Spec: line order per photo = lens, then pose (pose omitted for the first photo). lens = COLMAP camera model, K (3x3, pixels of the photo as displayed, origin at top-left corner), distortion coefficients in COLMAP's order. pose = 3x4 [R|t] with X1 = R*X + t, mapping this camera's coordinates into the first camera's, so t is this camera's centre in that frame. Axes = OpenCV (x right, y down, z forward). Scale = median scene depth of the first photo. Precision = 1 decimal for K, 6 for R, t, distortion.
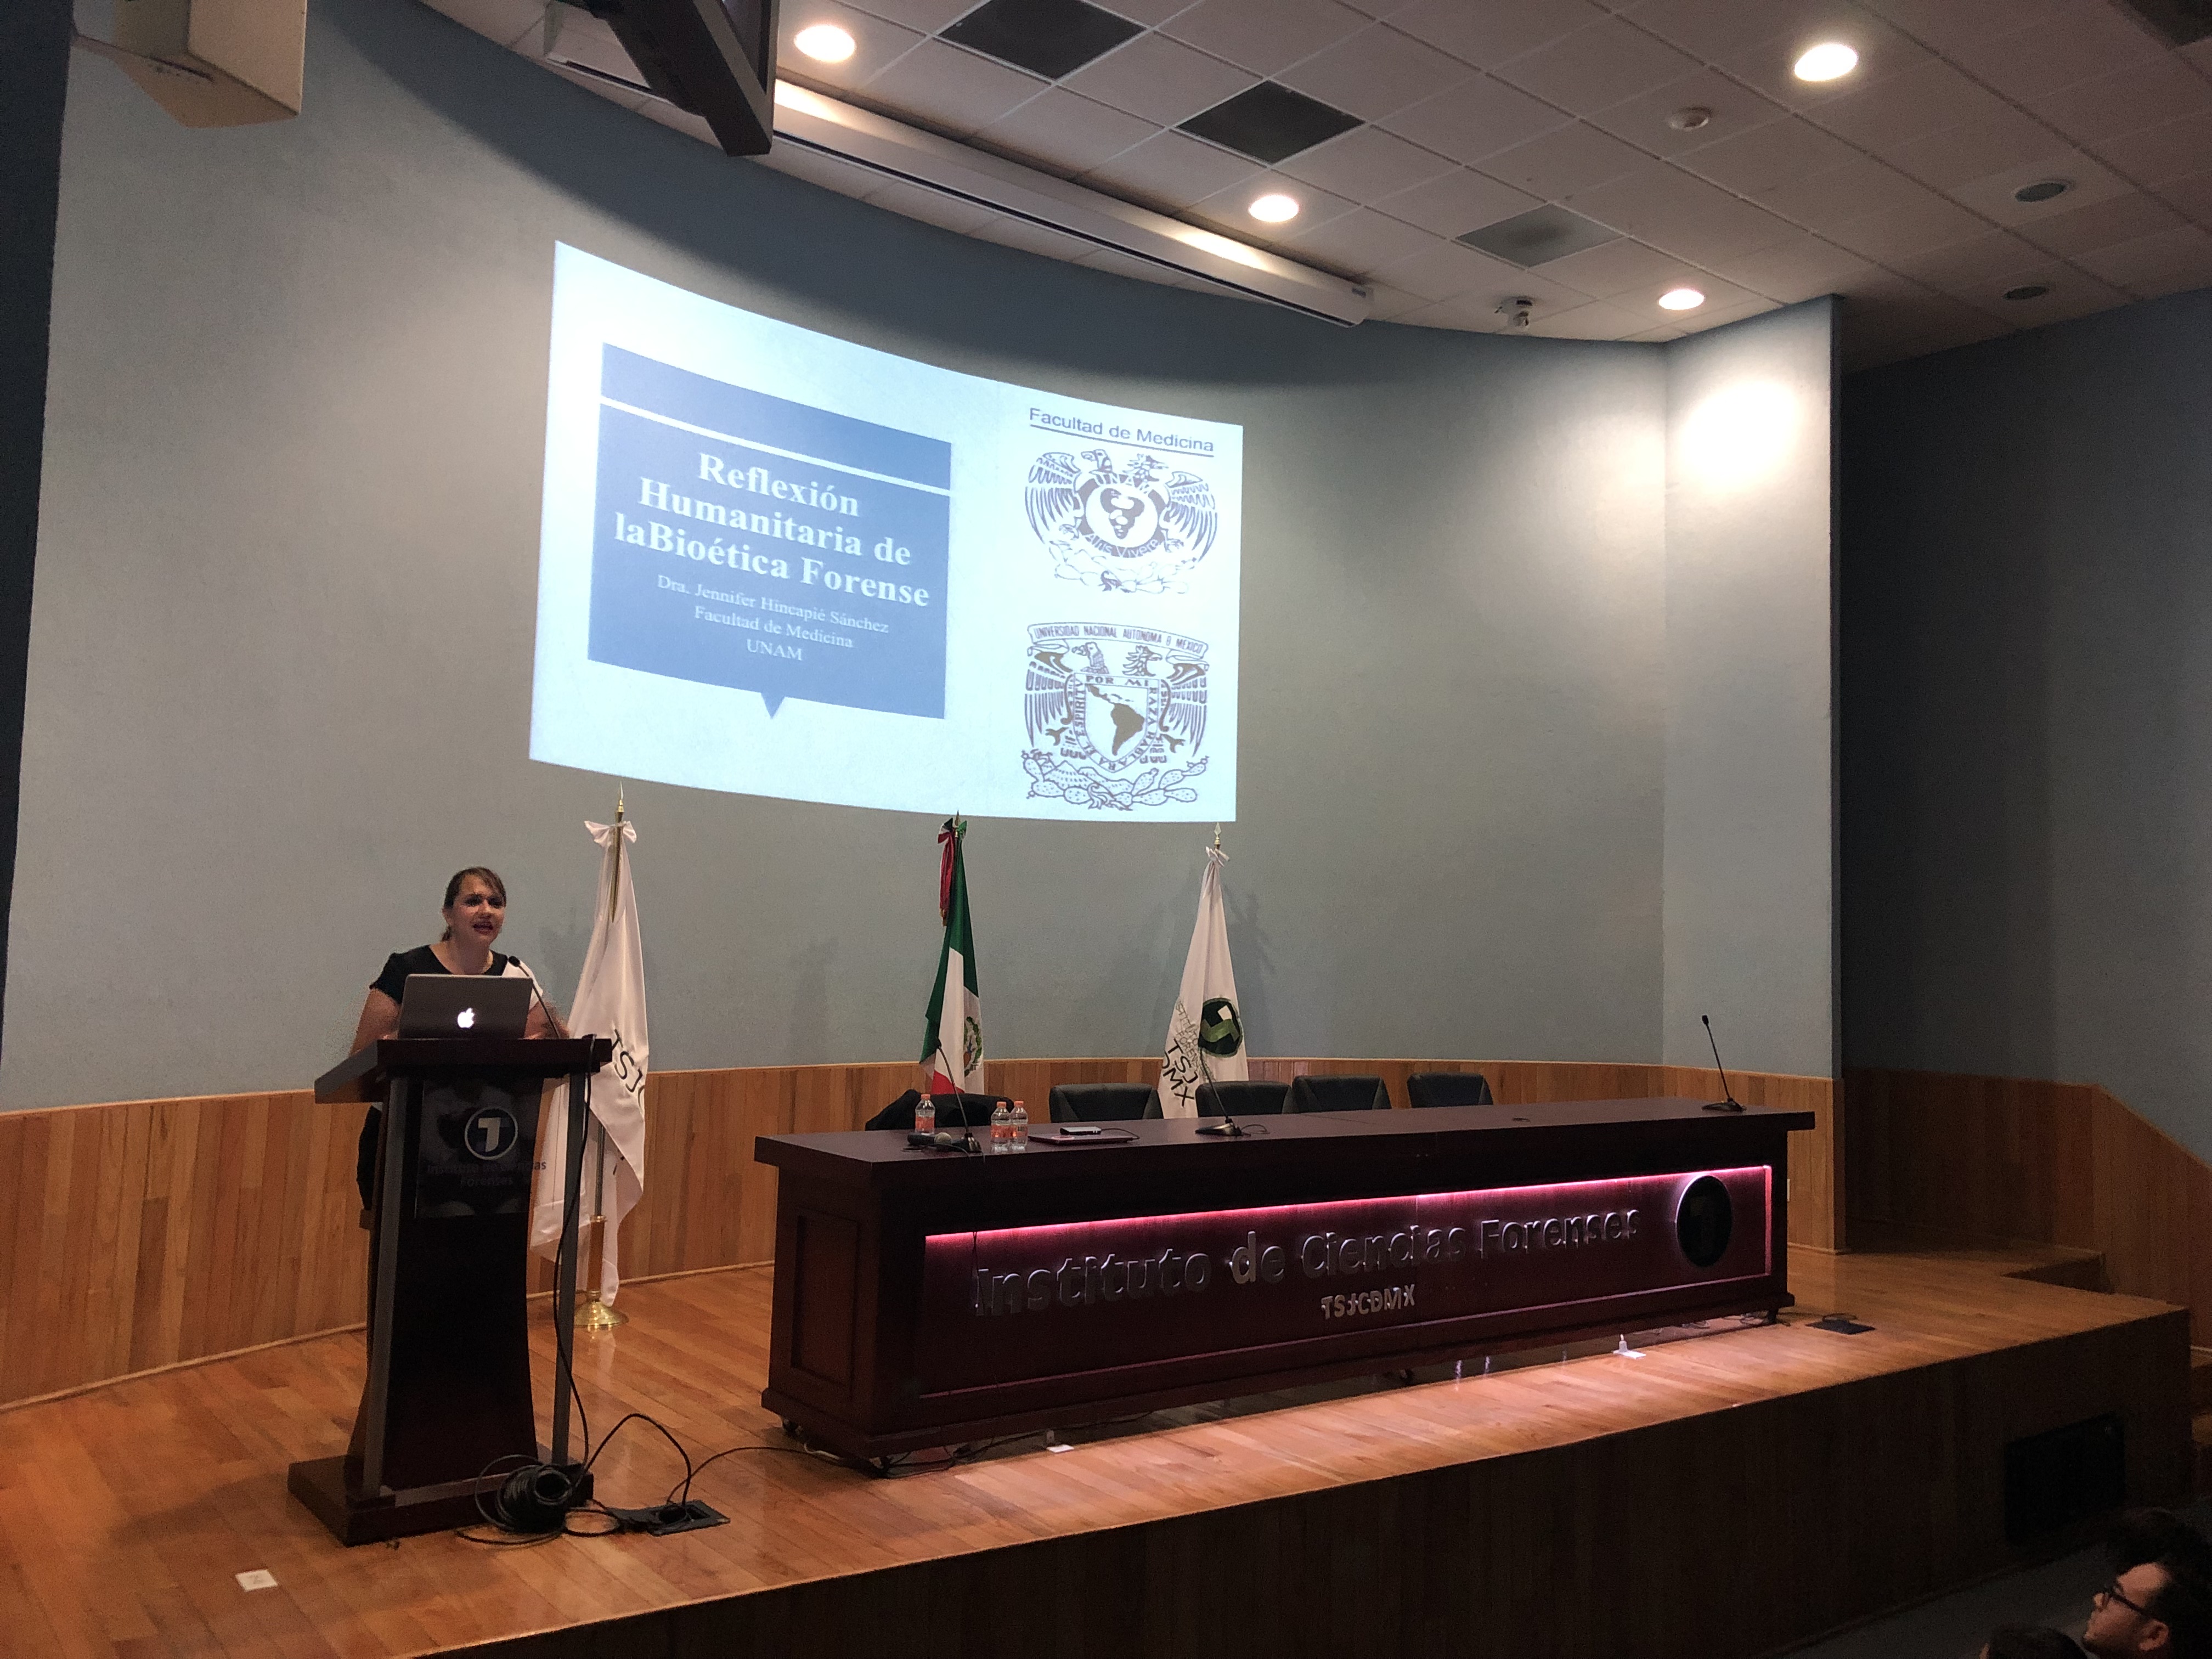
lens RADIAL K [[1834.1, 0, 1106.0], [0, 1834.1, 829.5], [0, 0, 1]] dist [0.019047, 0.003085]
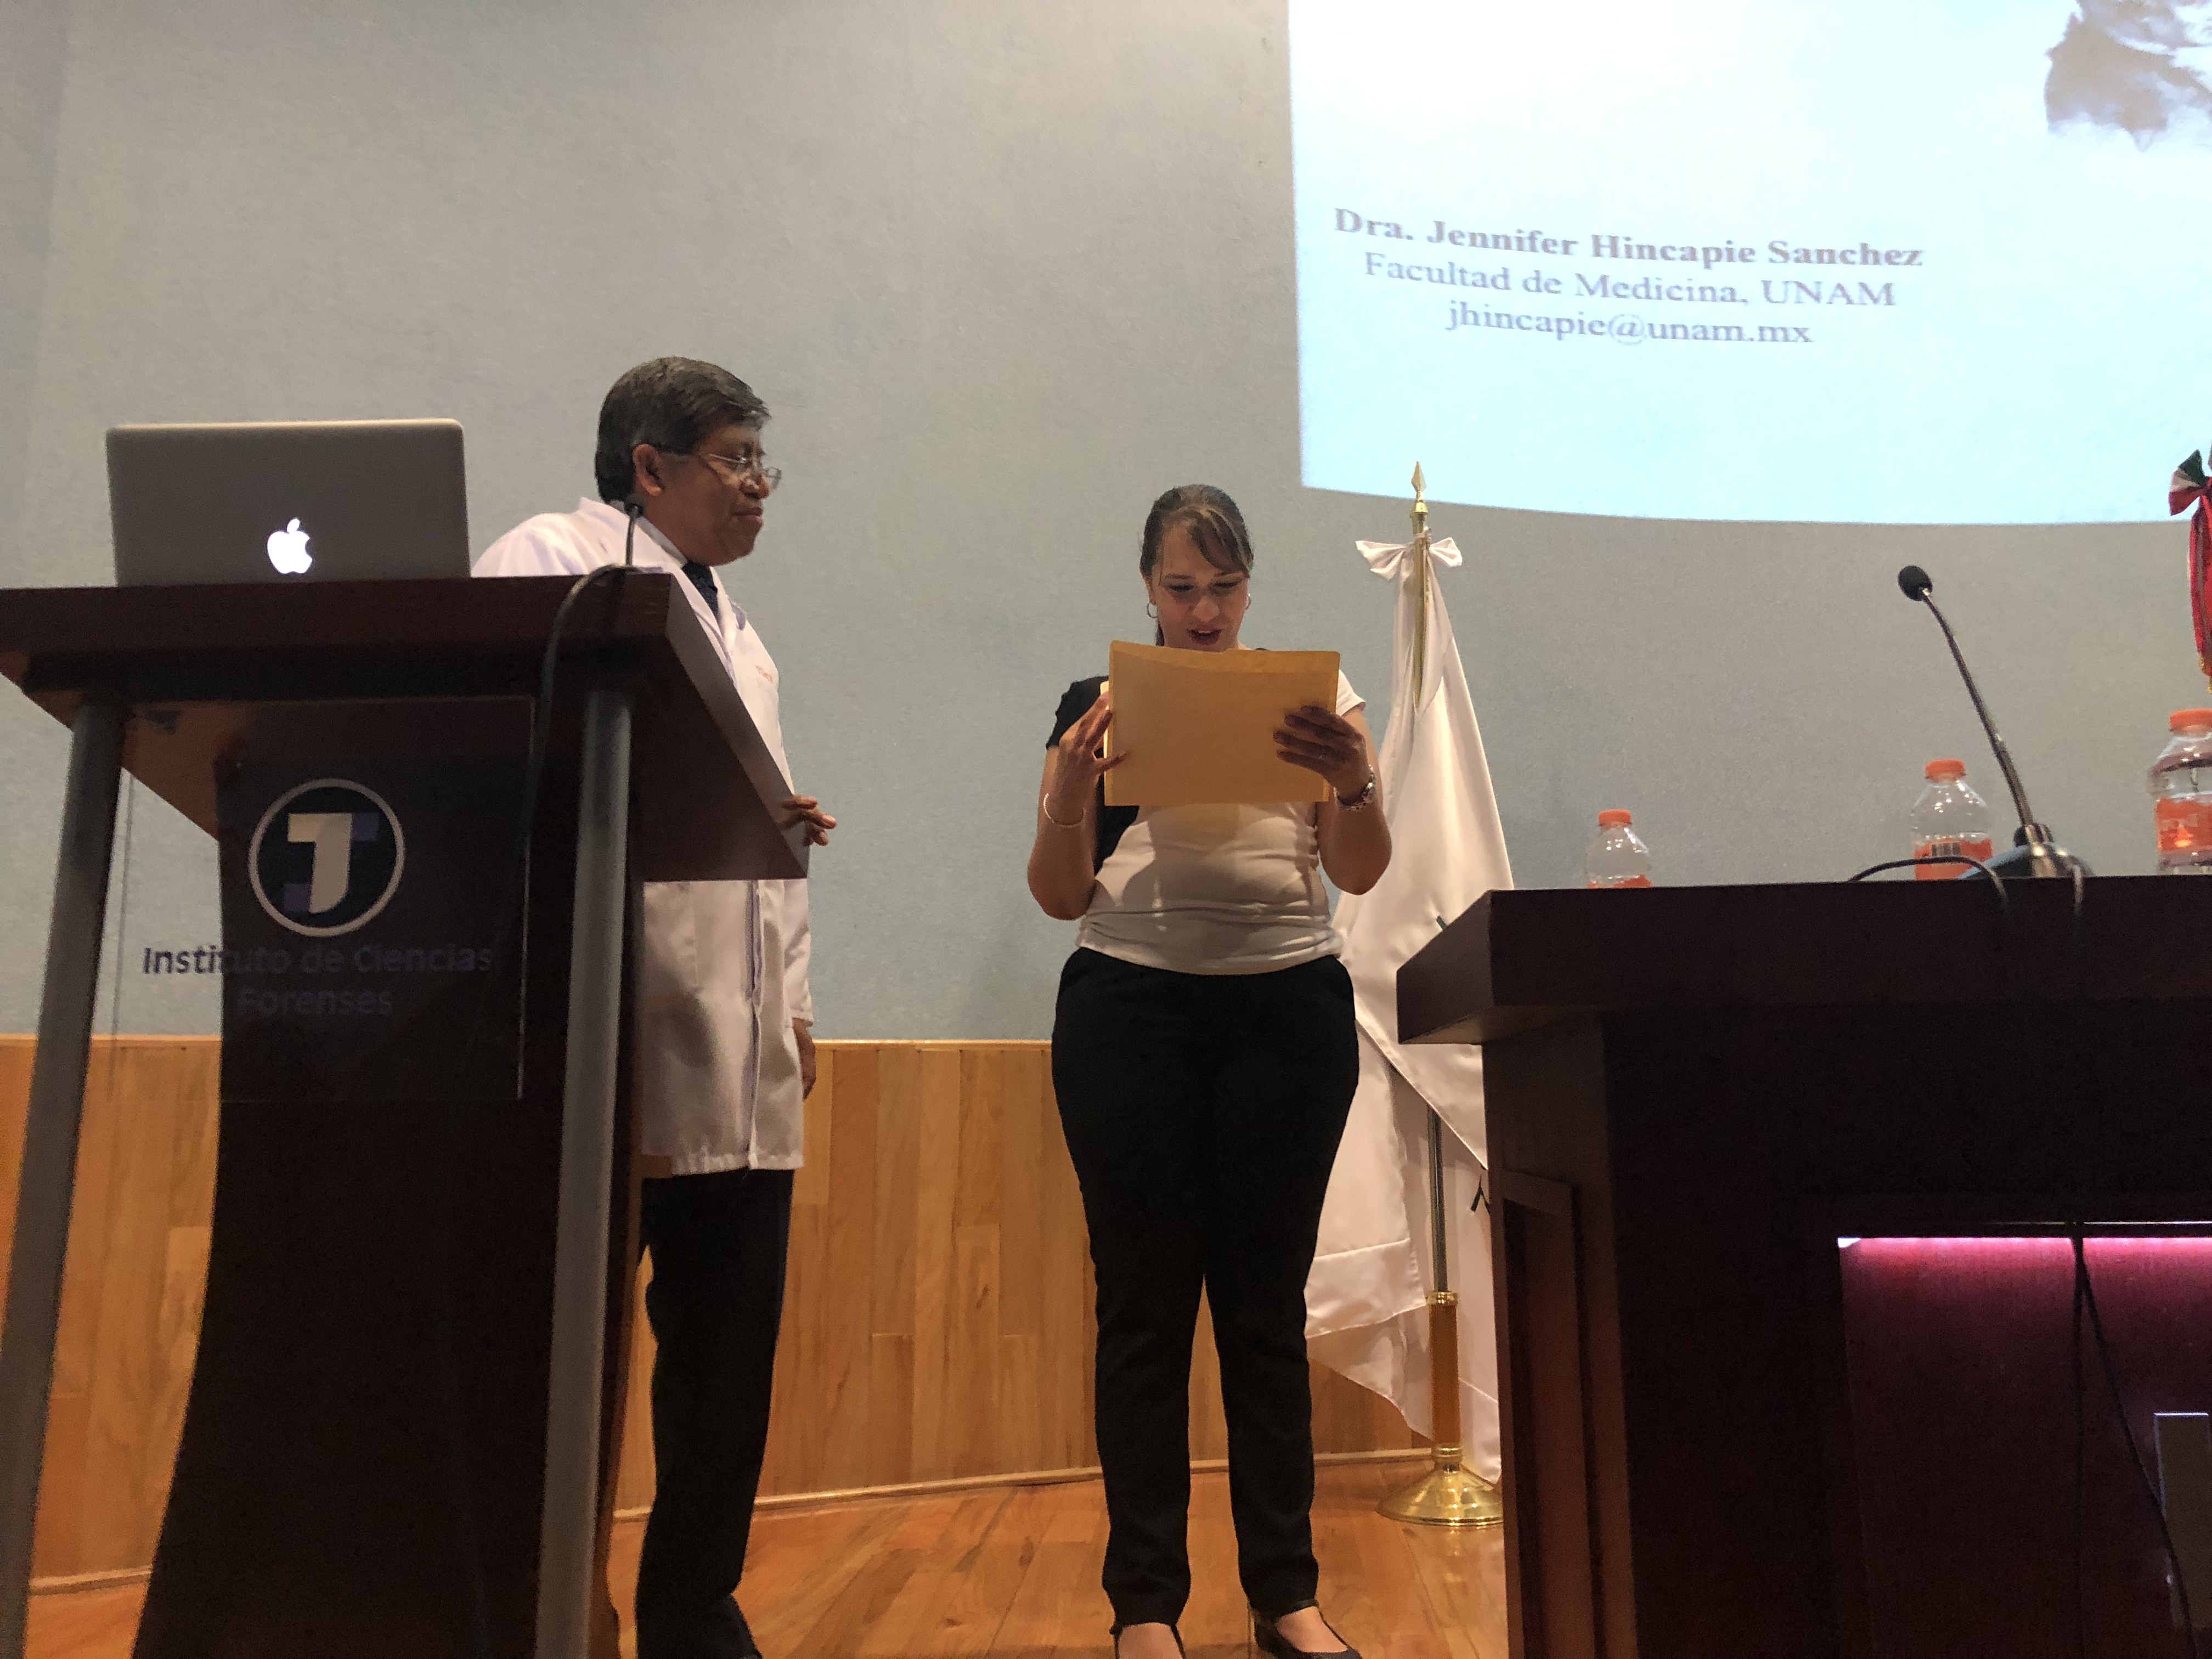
lens RADIAL K [[1834.1, 0, 1106.0], [0, 1834.1, 829.5], [0, 0, 1]] dist [0.019047, 0.003085]
pose [[0.750497, -0.143389, -0.645131, -0.006178], [0.078401, 0.988603, -0.128523, 0.152723], [0.656207, 0.045877, 0.753185, 0.597940]]
